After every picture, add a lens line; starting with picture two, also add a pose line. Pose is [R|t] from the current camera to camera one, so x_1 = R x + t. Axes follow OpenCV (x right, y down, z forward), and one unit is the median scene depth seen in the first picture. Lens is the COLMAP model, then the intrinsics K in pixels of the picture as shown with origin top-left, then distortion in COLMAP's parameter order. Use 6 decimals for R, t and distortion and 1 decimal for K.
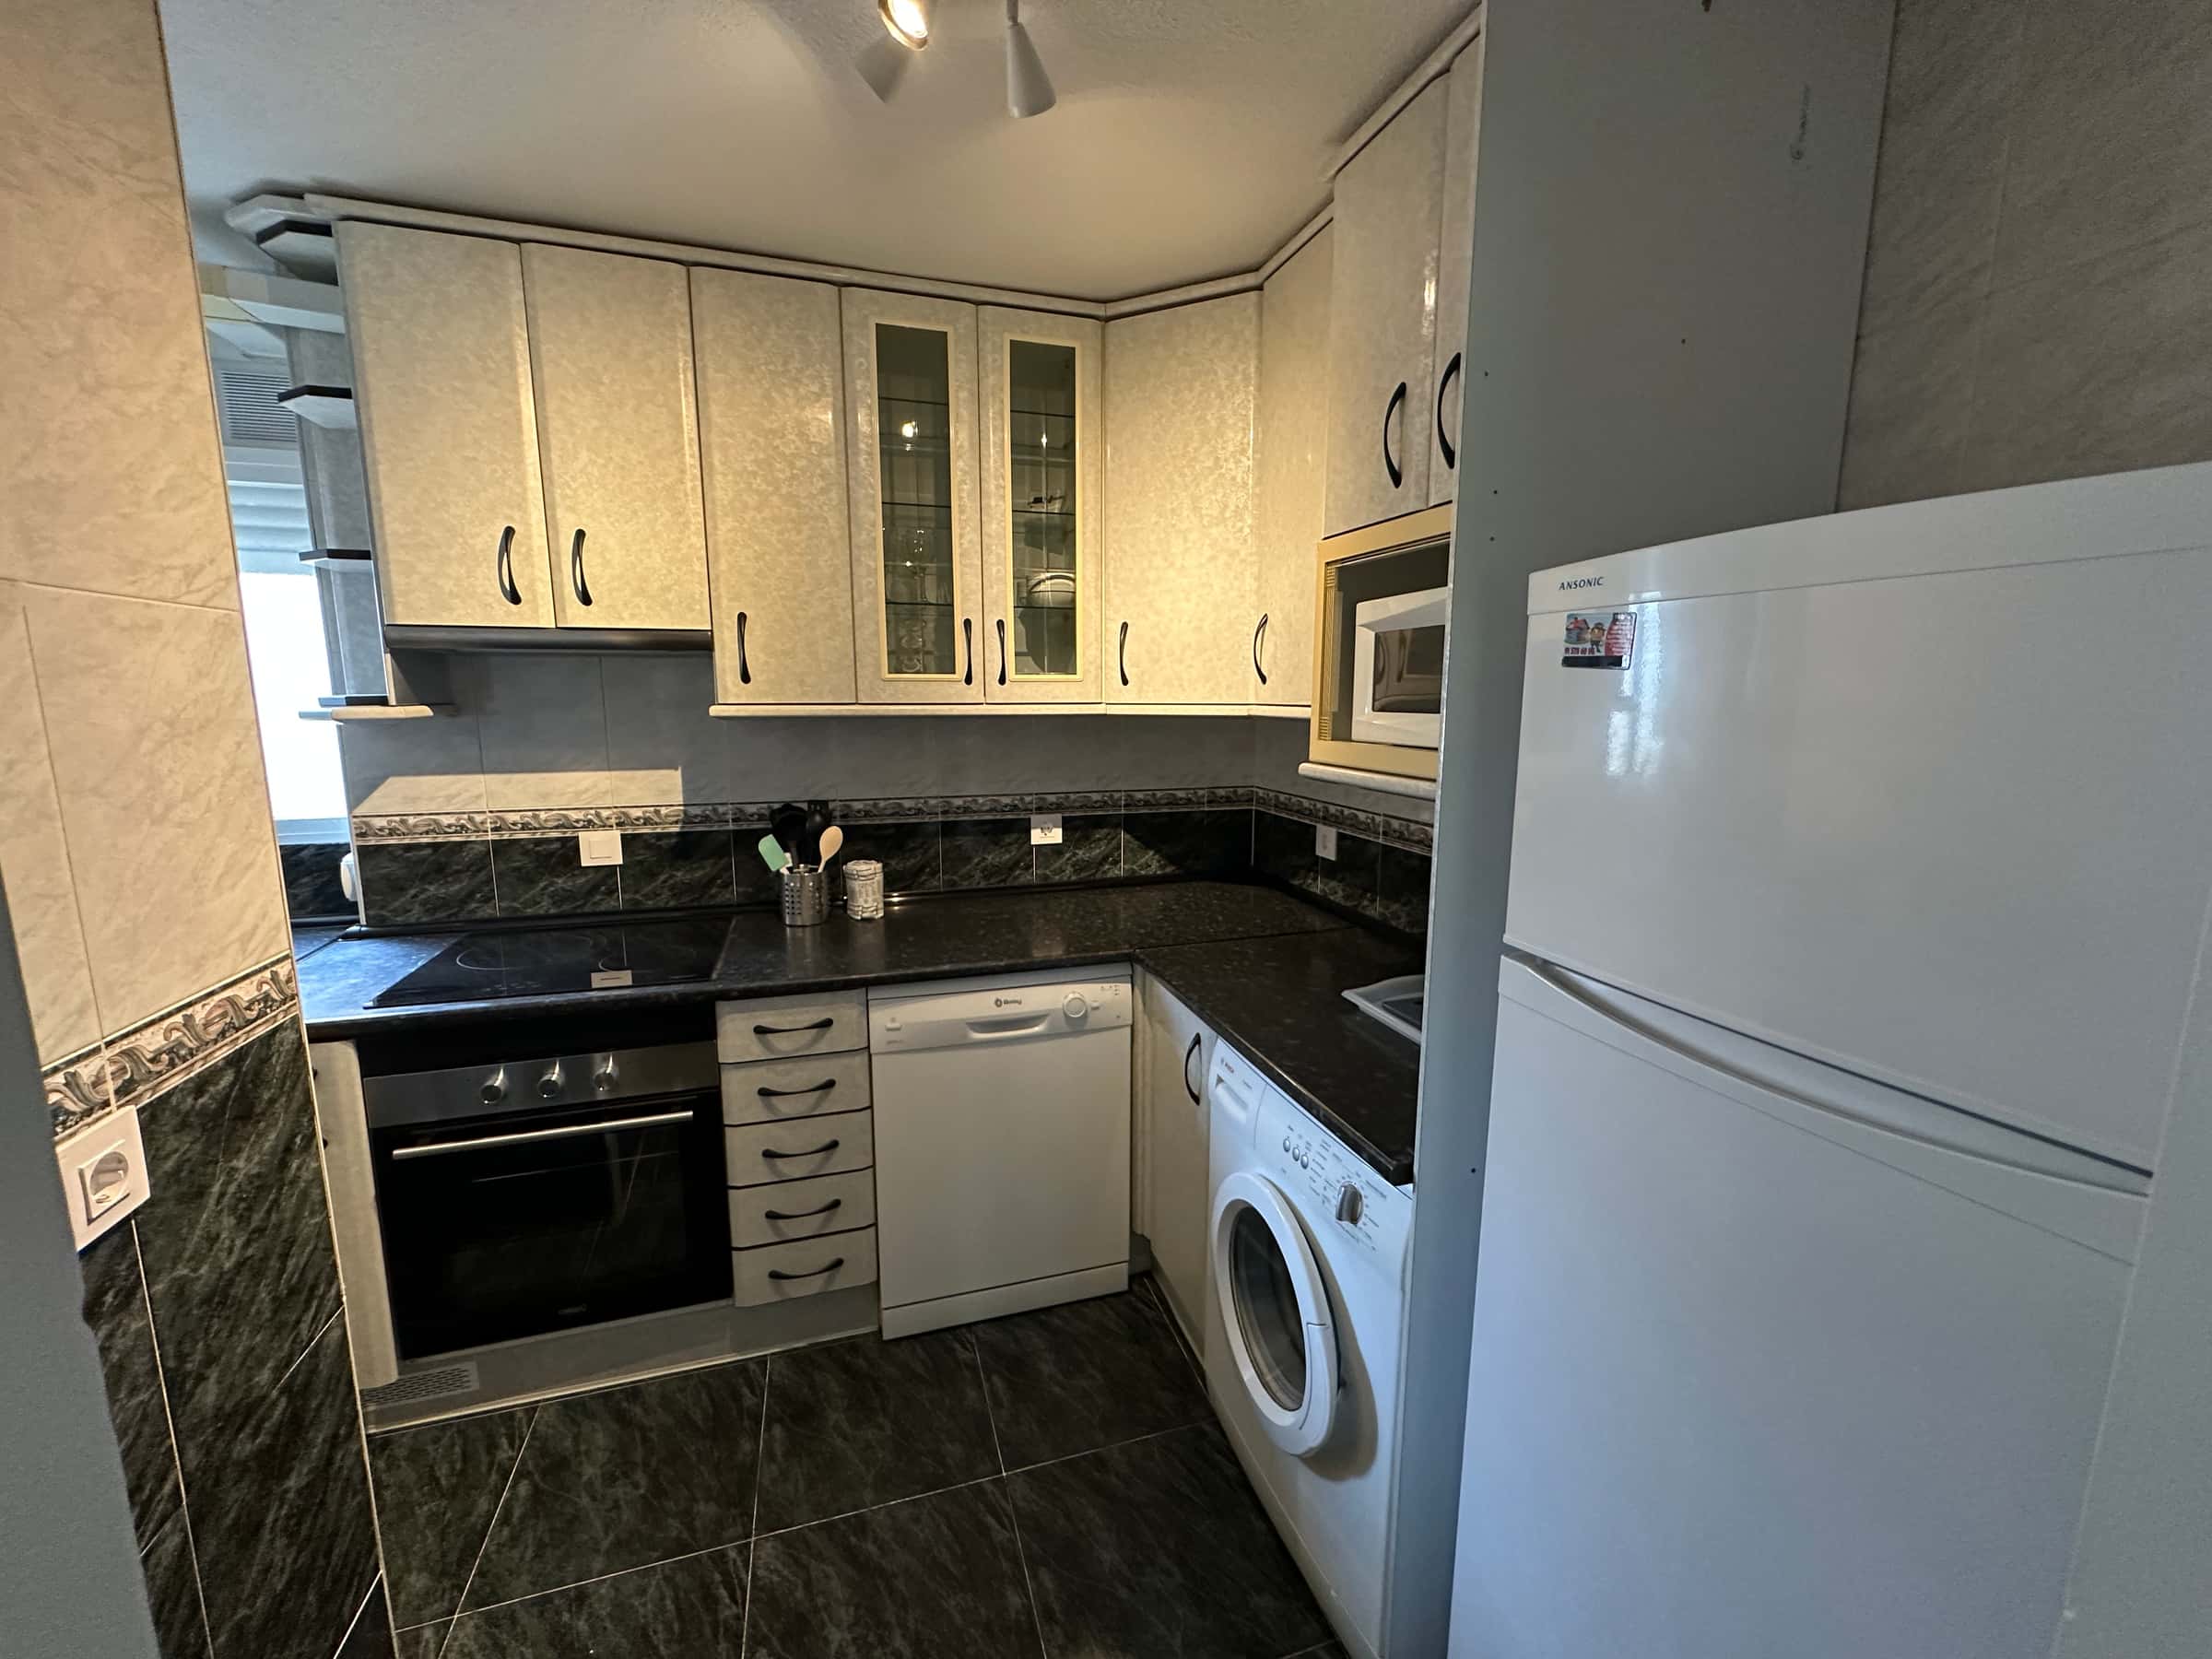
lens RADIAL K [[882.6, 0, 1106.0], [0, 882.6, 828.5], [0, 0, 1]] dist [-0.001702, -0.000346]
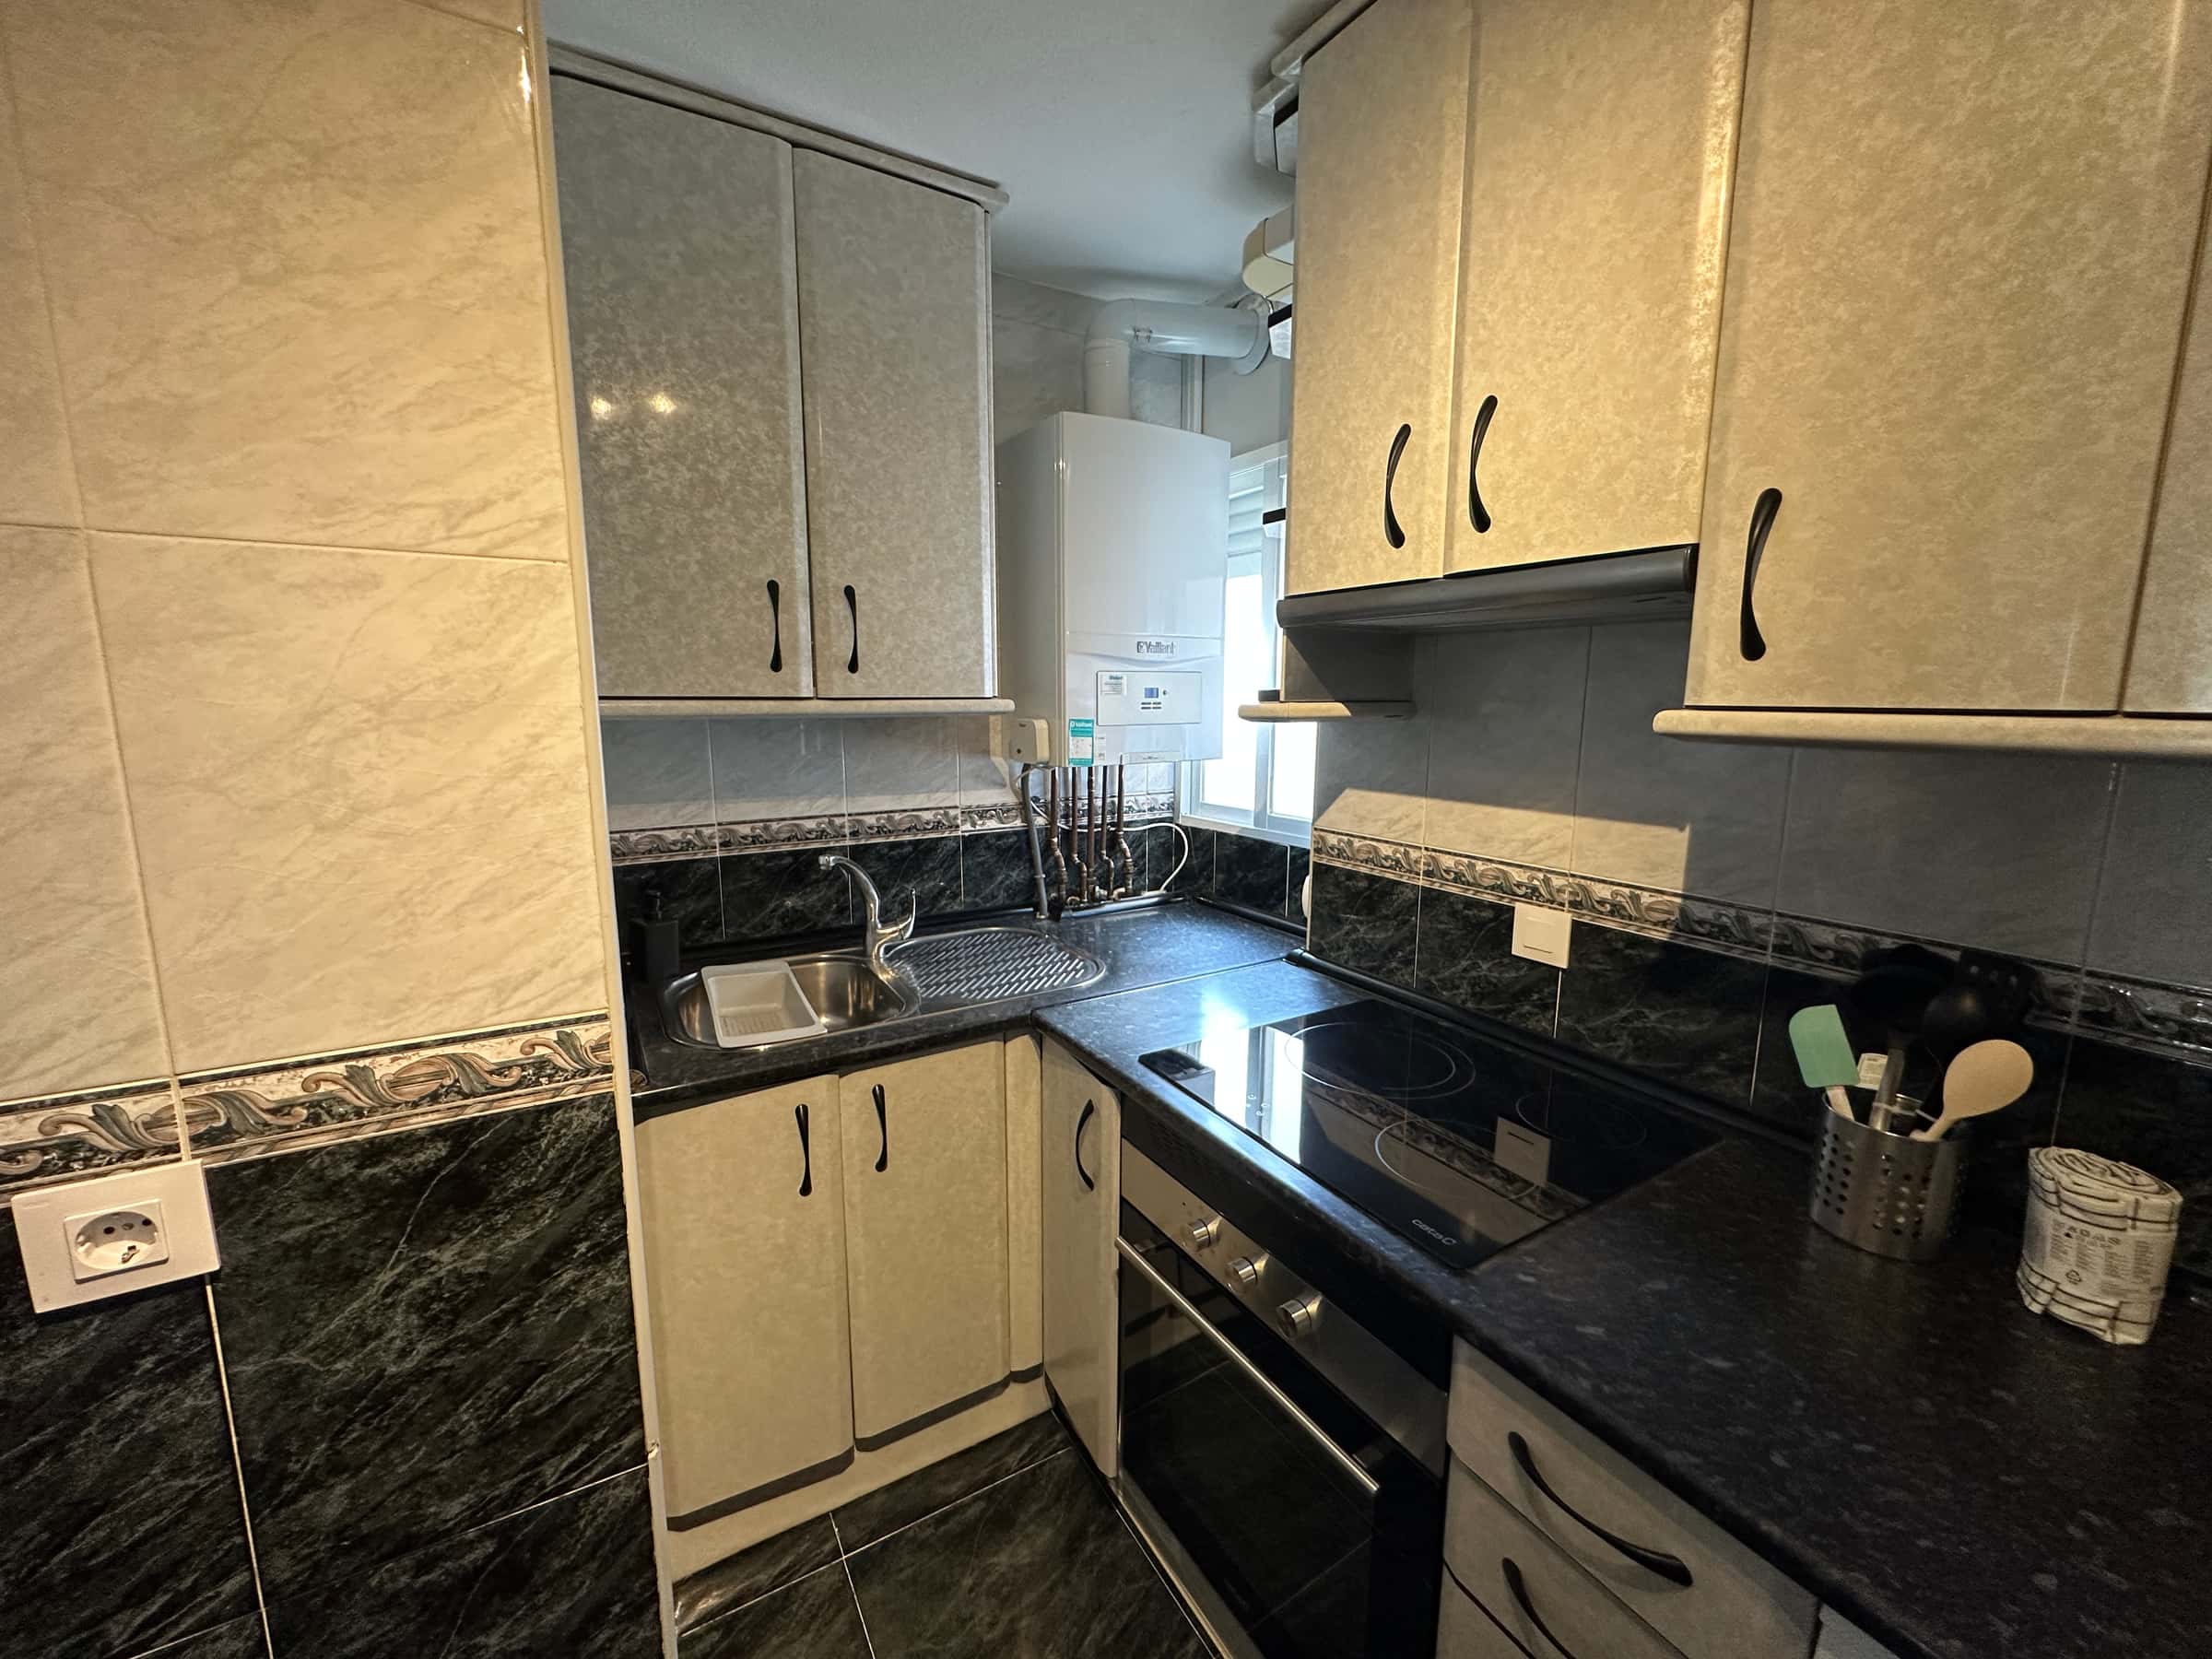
lens RADIAL K [[882.6, 0, 1106.0], [0, 882.6, 828.5], [0, 0, 1]] dist [-0.001702, -0.000346]
pose [[0.229671, 0.148406, -0.961887, -0.063787], [-0.154304, 0.981359, 0.114567, -0.092811], [0.960959, 0.122110, 0.248289, 0.658869]]
